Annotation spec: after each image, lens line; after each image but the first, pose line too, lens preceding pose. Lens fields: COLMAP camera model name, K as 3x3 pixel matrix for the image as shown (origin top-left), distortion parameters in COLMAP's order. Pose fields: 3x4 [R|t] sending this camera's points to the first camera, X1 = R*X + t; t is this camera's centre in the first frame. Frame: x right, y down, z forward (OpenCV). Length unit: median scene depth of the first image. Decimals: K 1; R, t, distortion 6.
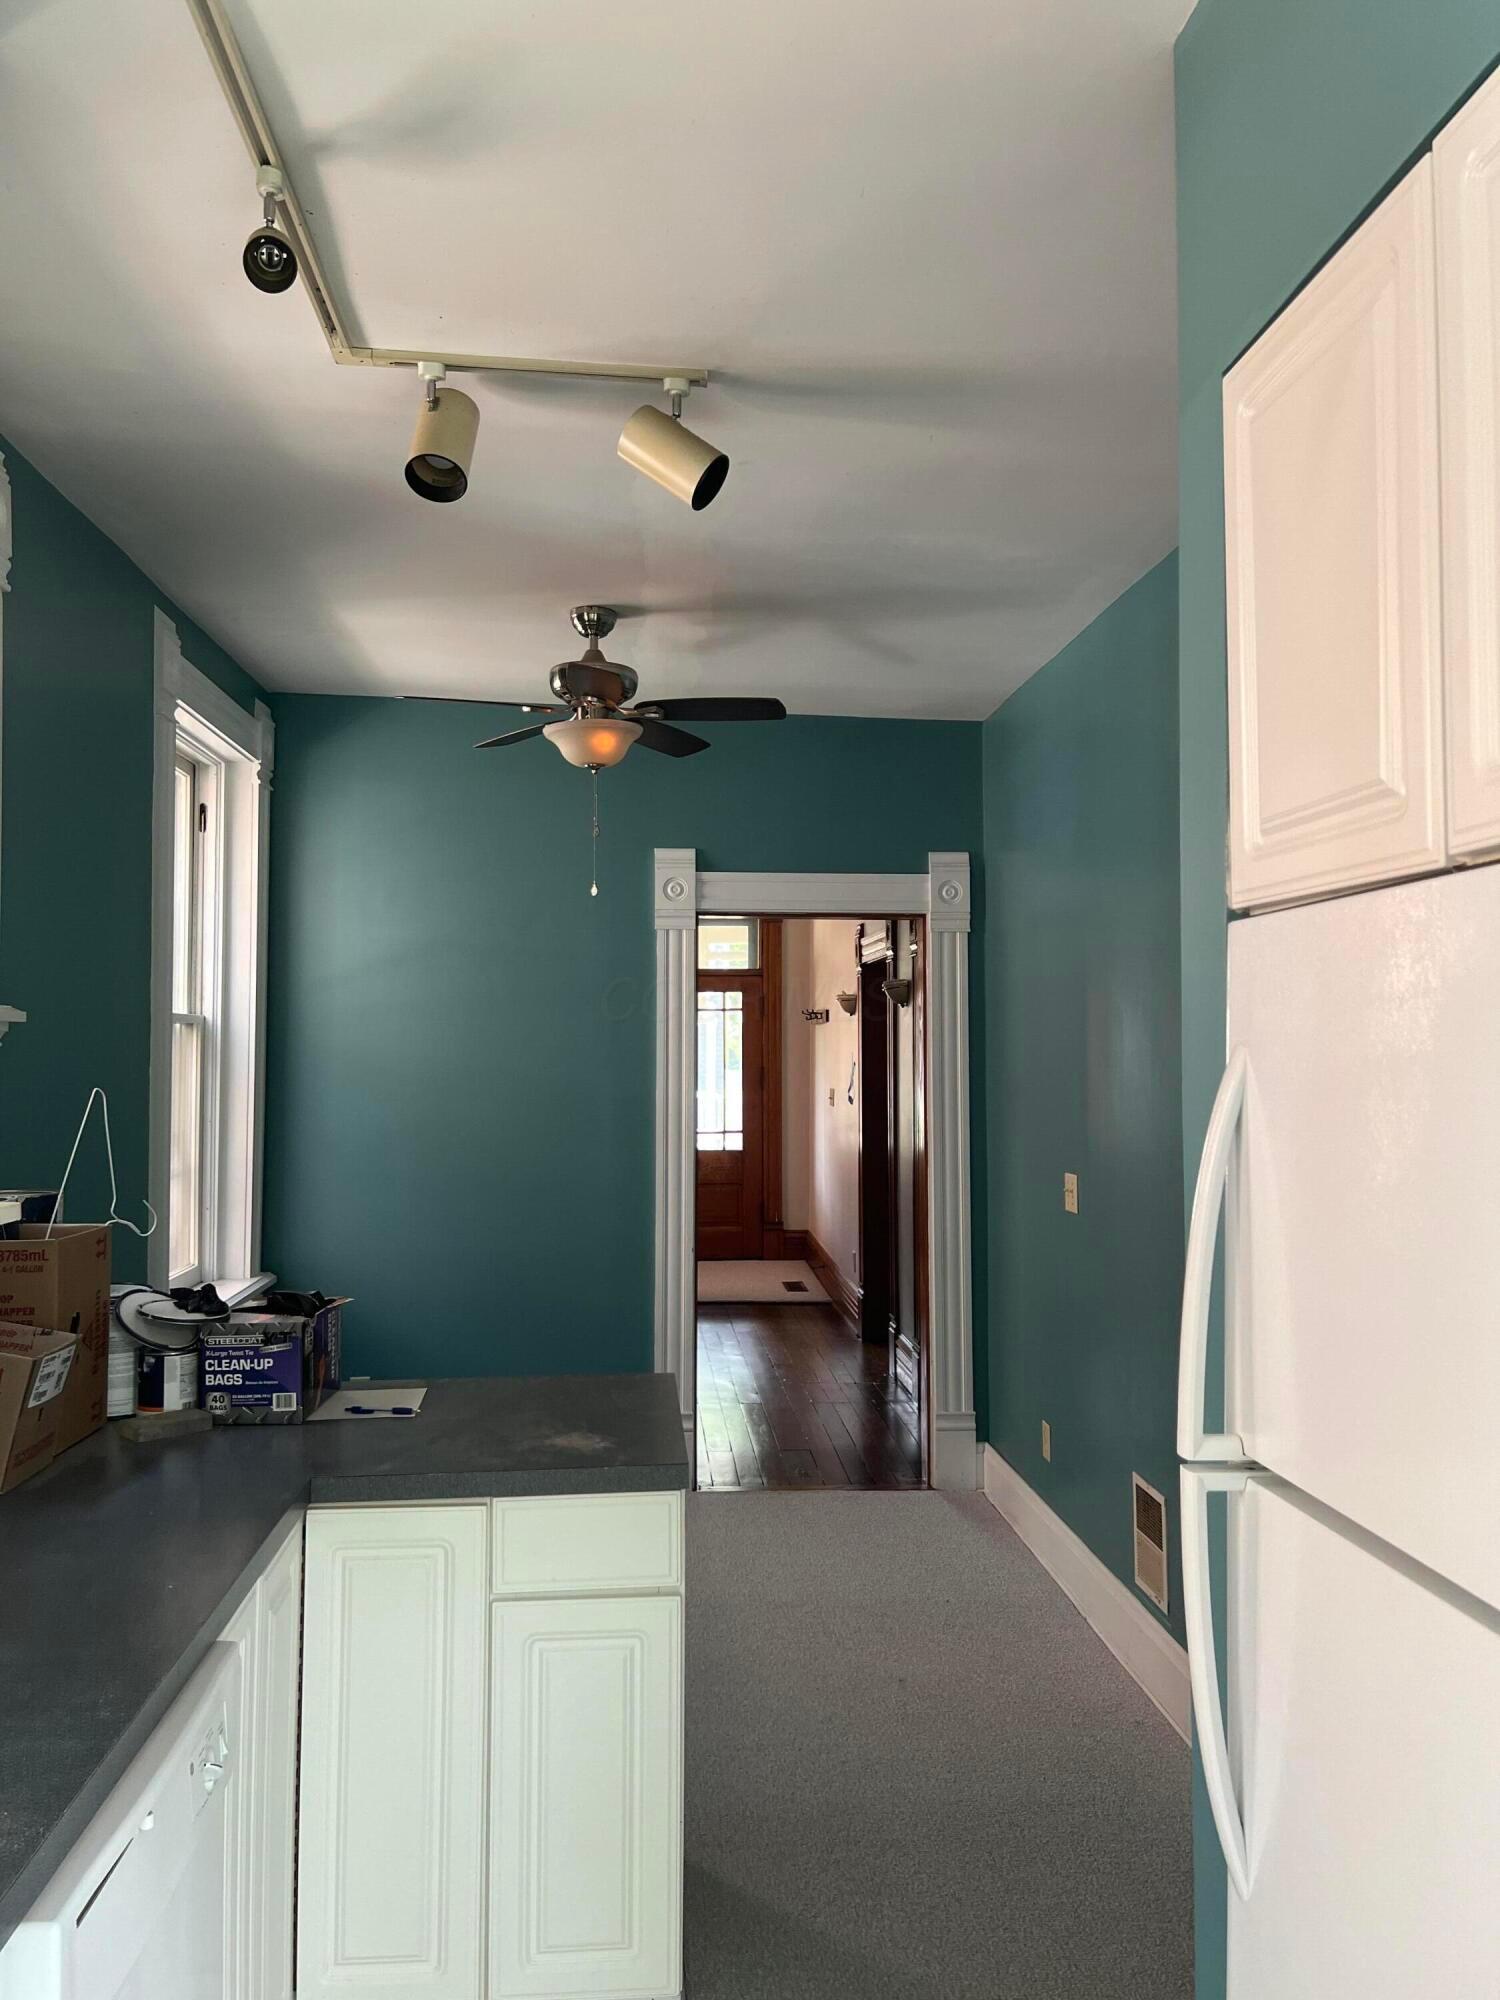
lens RADIAL K [[1508.7, 0, 751.2], [0, 1508.7, 986.3], [0, 0, 1]] dist [0.194462, -0.503135]
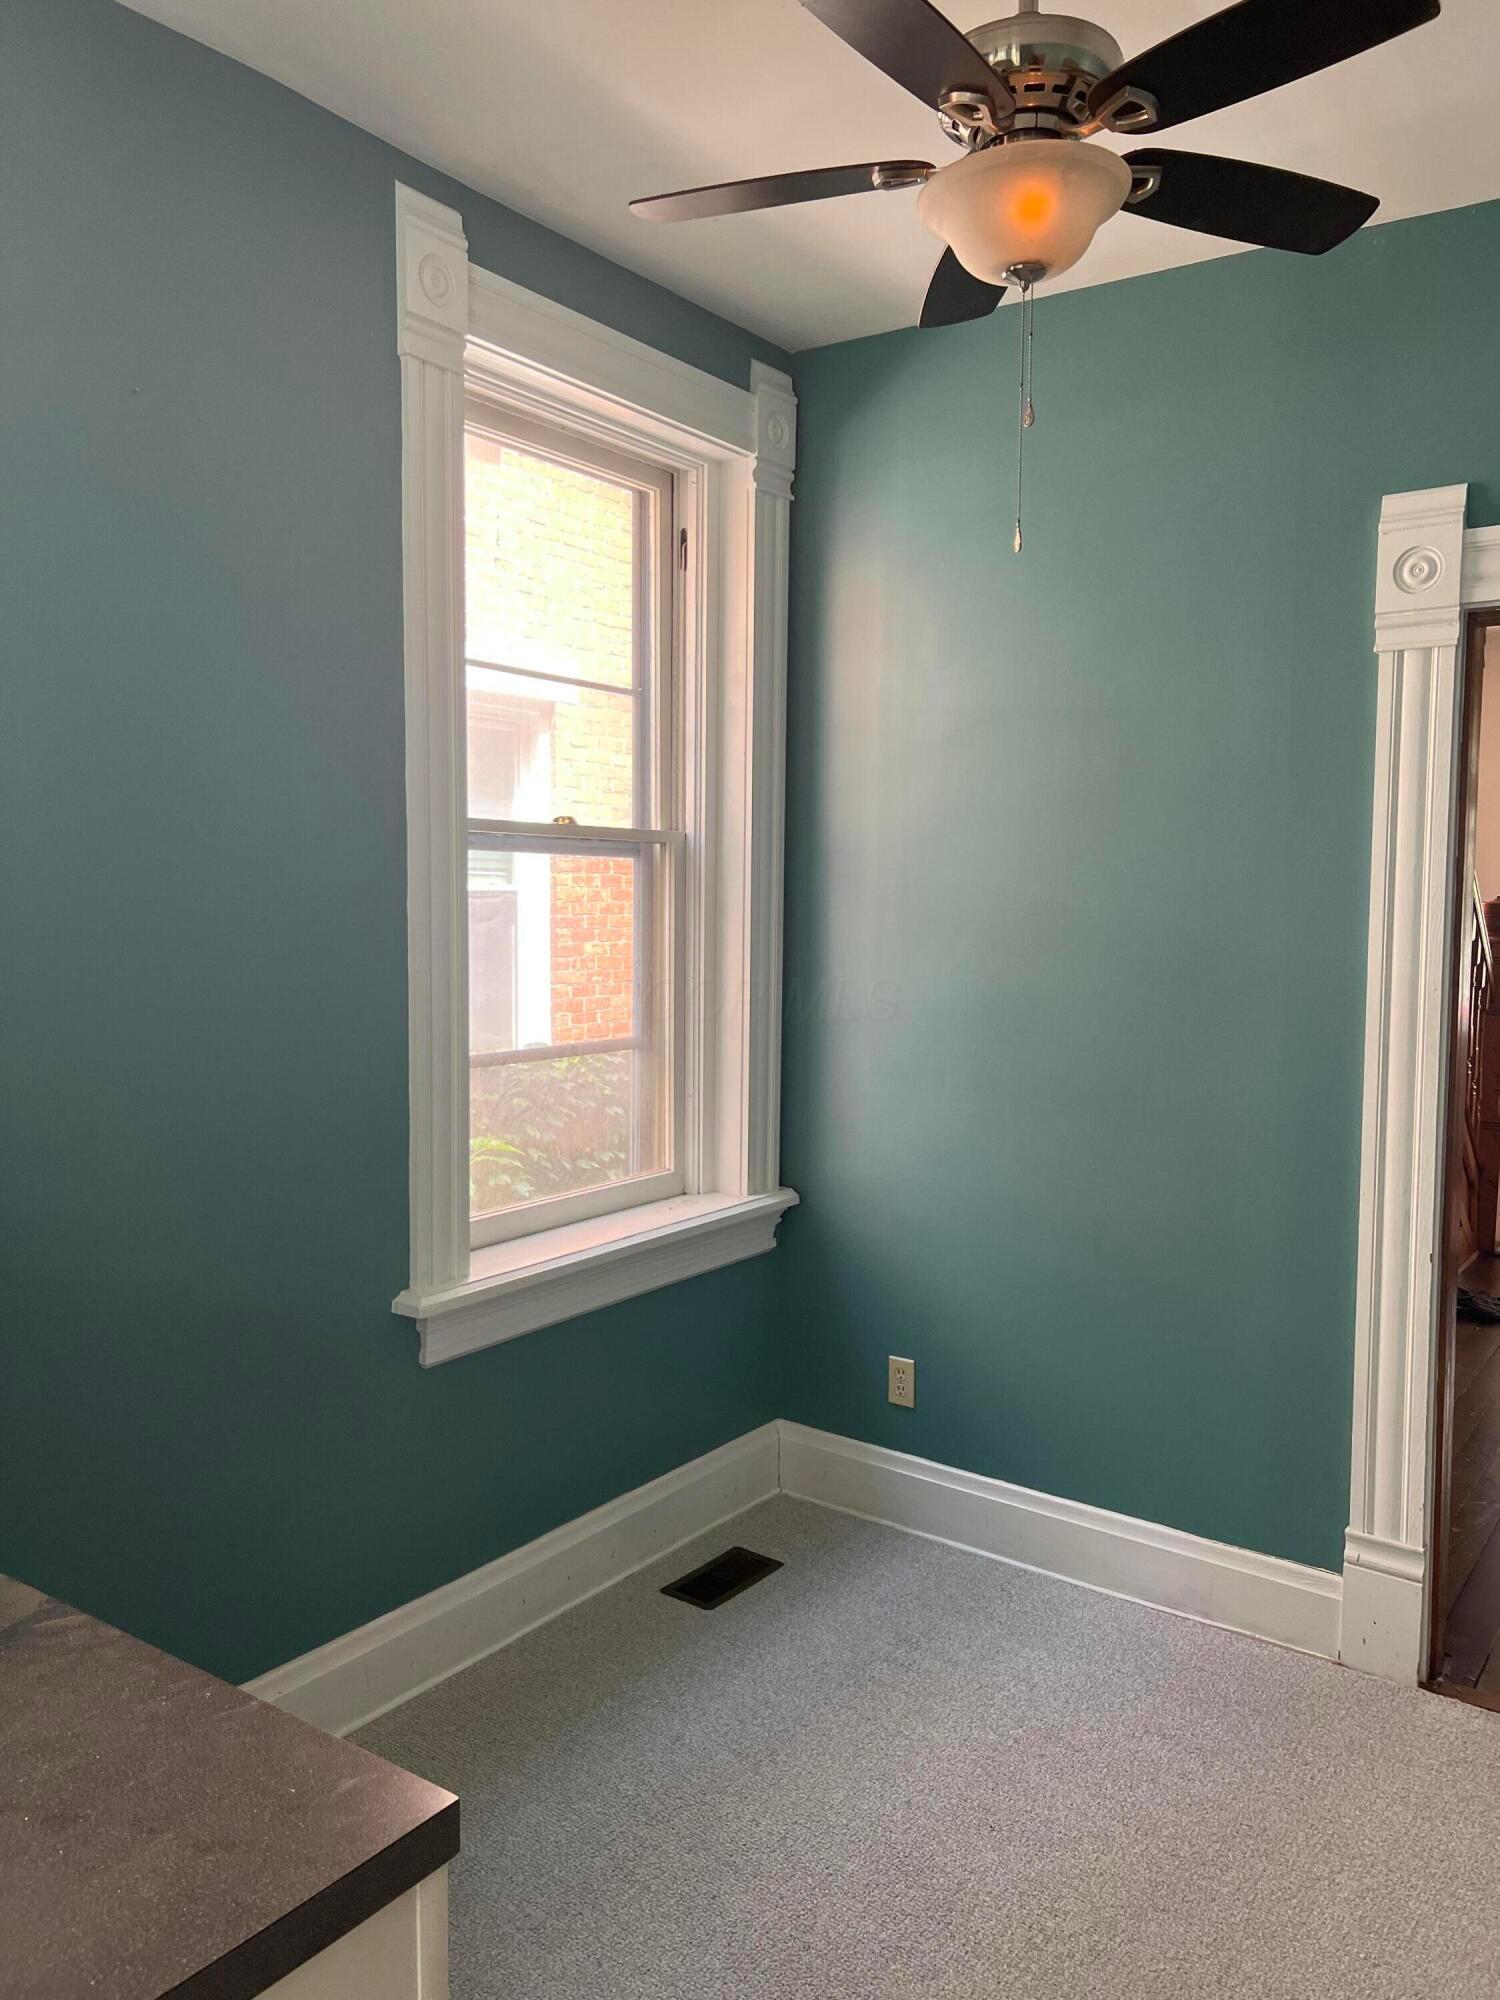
lens RADIAL K [[1517.9, 0, 726.1], [0, 1517.9, 1005.8], [0, 0, 1]] dist [0.106883, -0.178223]
pose [[0.760050, 0.053833, -0.647632, 0.123778], [0.016735, 0.994611, 0.102315, 0.027001], [0.649650, -0.088603, 0.755053, 0.454384]]
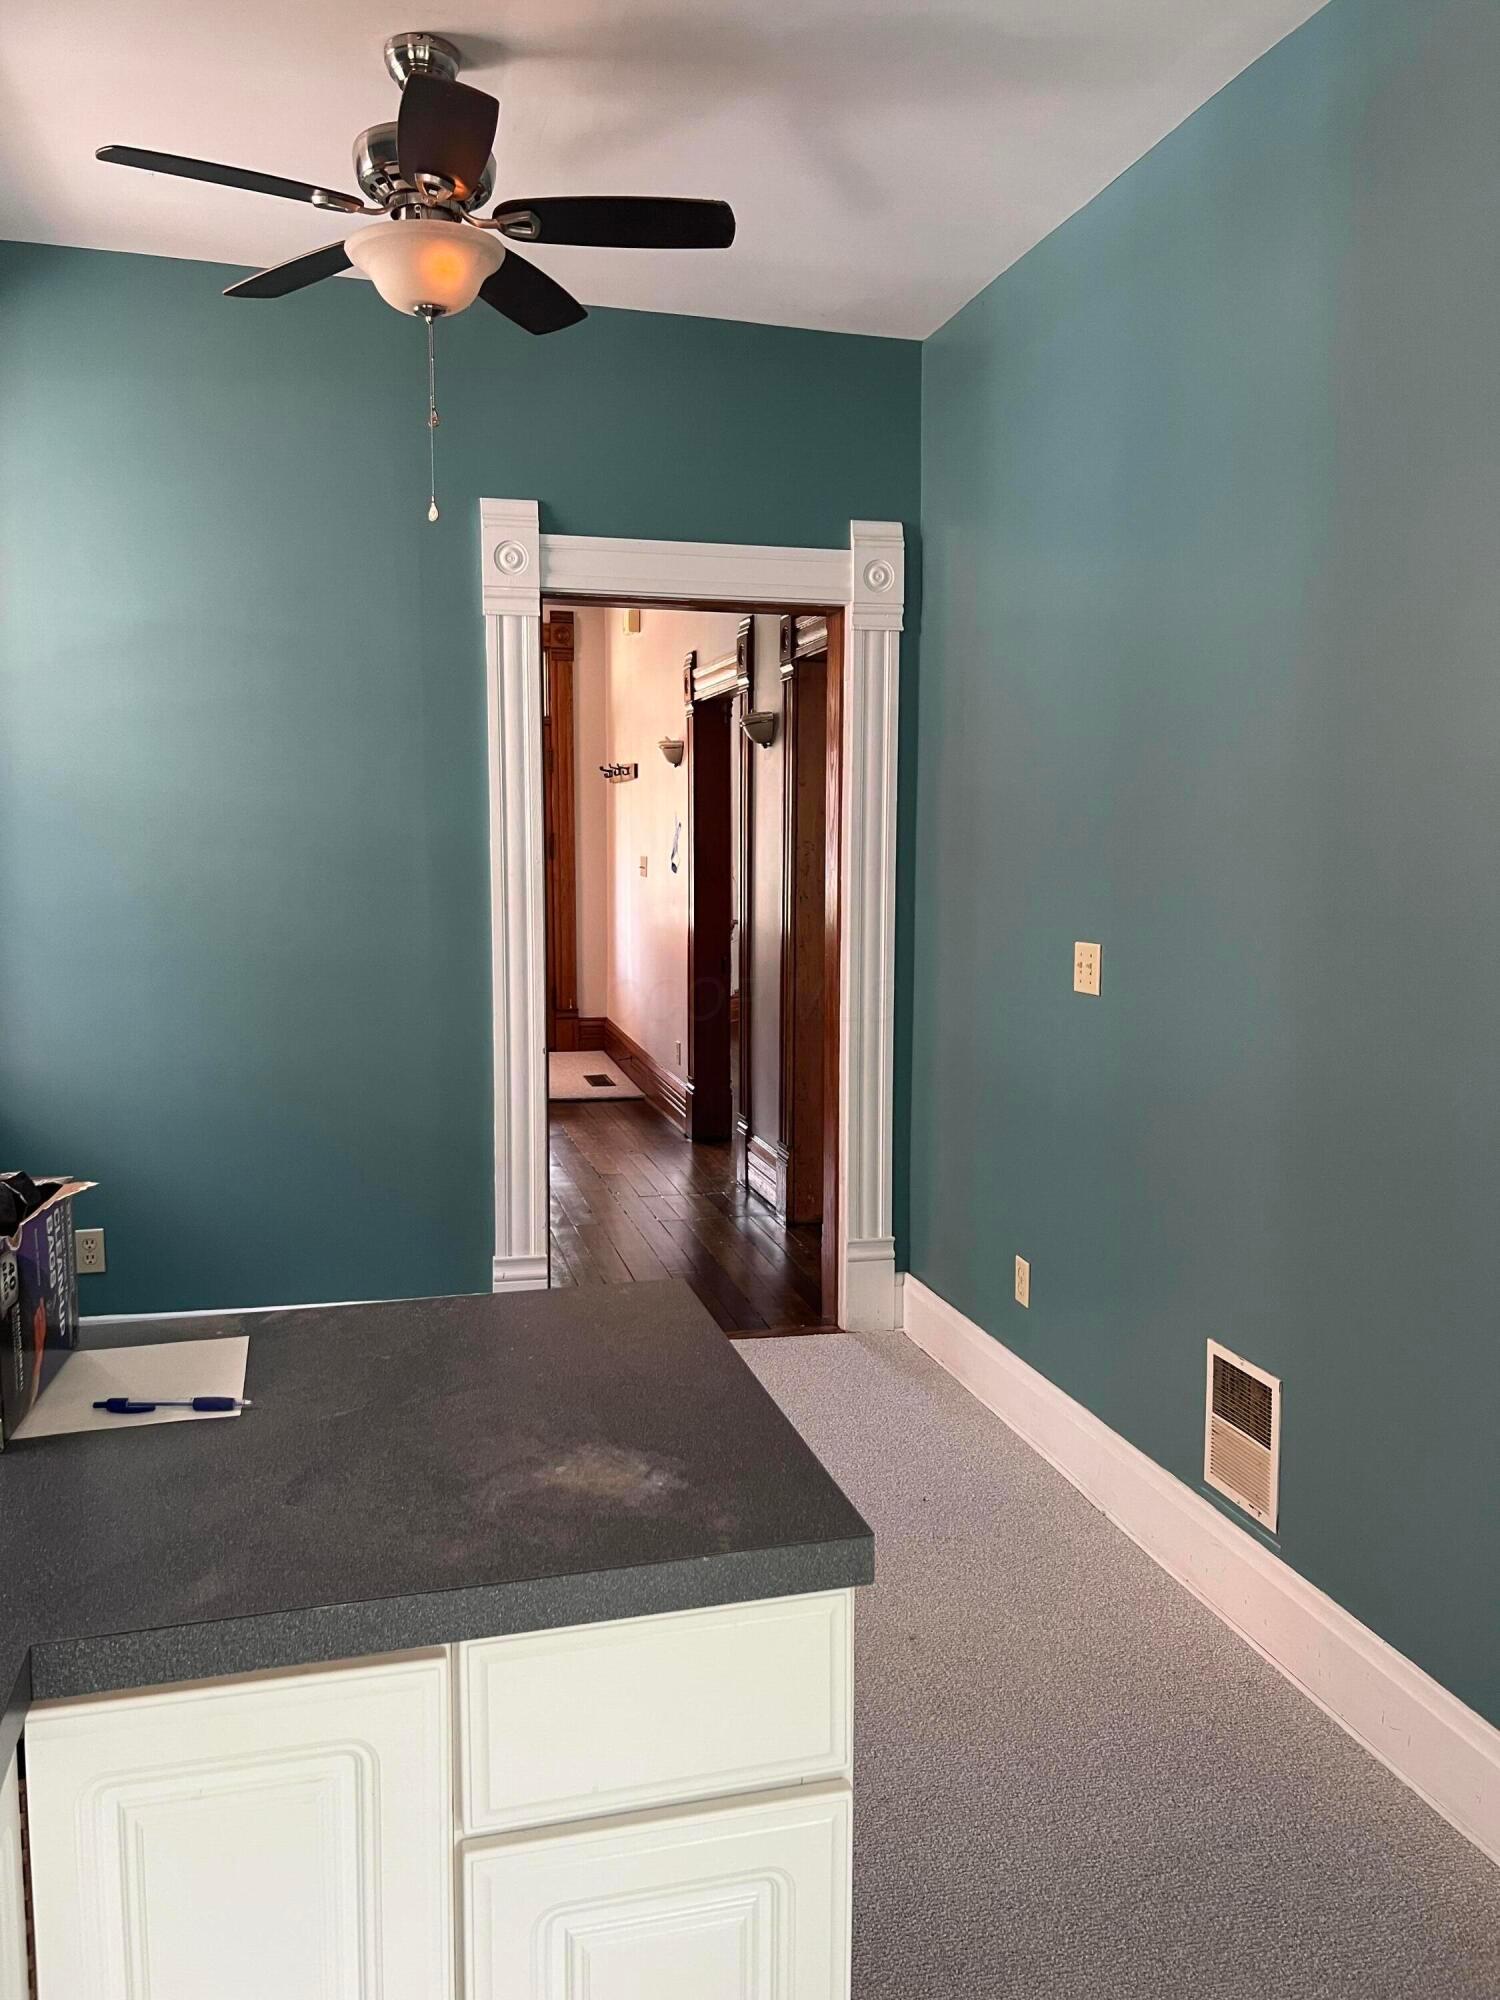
lens RADIAL K [[1517.9, 0, 726.1], [0, 1517.9, 1005.8], [0, 0, 1]] dist [0.106883, -0.178223]
pose [[0.987295, -0.015824, 0.158108, -0.070567], [-0.008822, 0.988036, 0.153973, 0.034255], [-0.158653, -0.153411, 0.975343, 0.253487]]
